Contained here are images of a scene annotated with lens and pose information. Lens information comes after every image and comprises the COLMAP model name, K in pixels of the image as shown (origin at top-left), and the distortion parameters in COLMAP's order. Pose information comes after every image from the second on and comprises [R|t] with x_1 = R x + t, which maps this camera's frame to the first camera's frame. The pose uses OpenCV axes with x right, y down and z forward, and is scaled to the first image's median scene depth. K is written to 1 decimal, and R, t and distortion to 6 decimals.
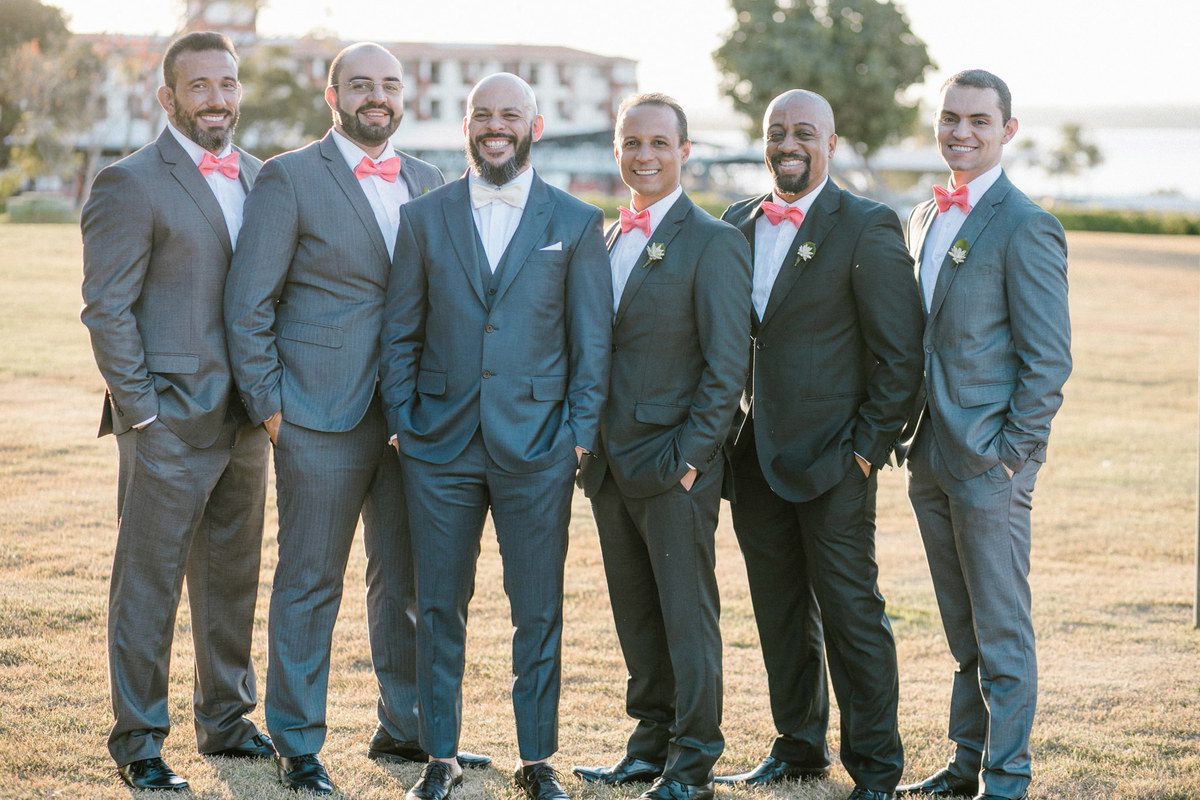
lens RADIAL K [[2789.4, 0, 602.2], [0, 2789.4, 398.4], [0, 0, 1]] dist [-0.145639, 0.000000]
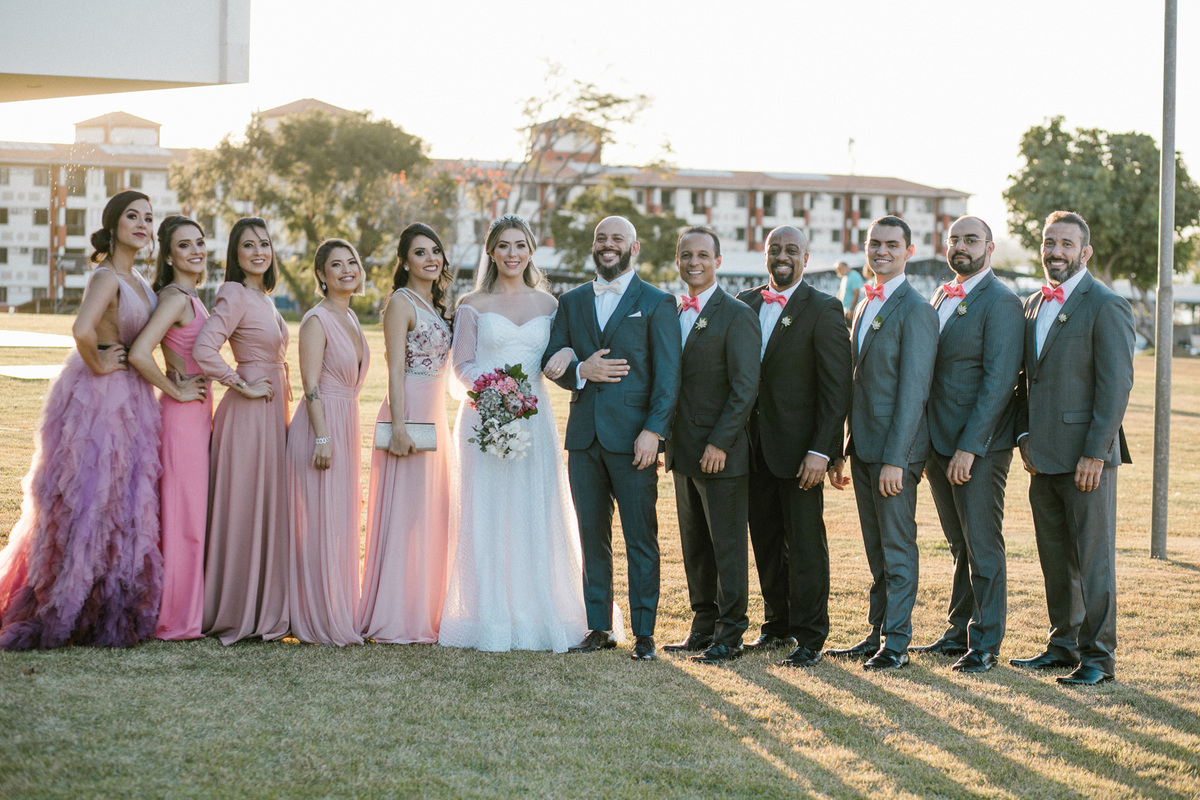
lens RADIAL K [[2789.4, 0, 598.2], [0, 2789.4, 400.7], [0, 0, 1]] dist [-0.145639, 0.000000]
pose [[0.991537, 0.021233, -0.128080, 0.041318], [-0.027039, 0.998676, -0.043766, 0.017144], [0.126981, 0.046859, 0.990798, -0.162336]]
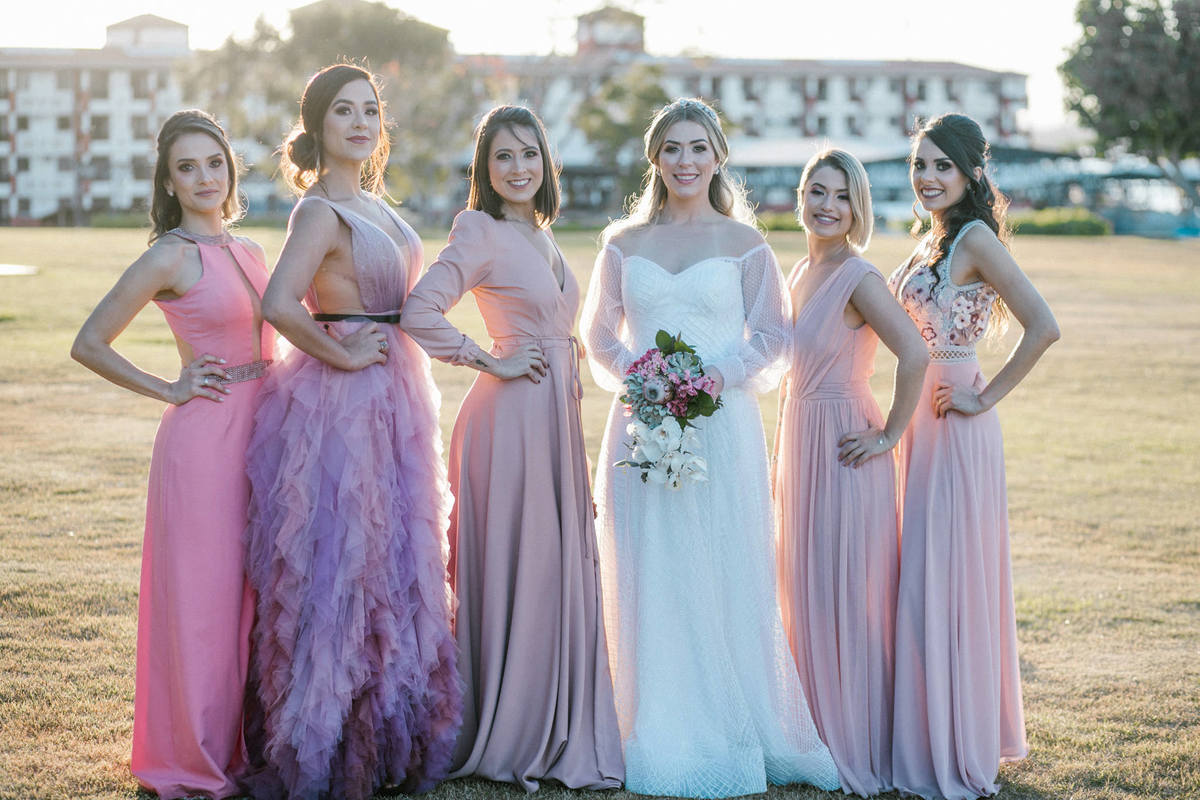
lens RADIAL K [[2789.4, 0, 600.7], [0, 2789.4, 401.3], [0, 0, 1]] dist [-0.145639, 0.000000]
pose [[0.988391, 0.003282, -0.151897, 0.049372], [-0.004041, 0.999981, -0.004684, 0.002201], [0.151879, 0.005244, 0.988385, -0.016511]]
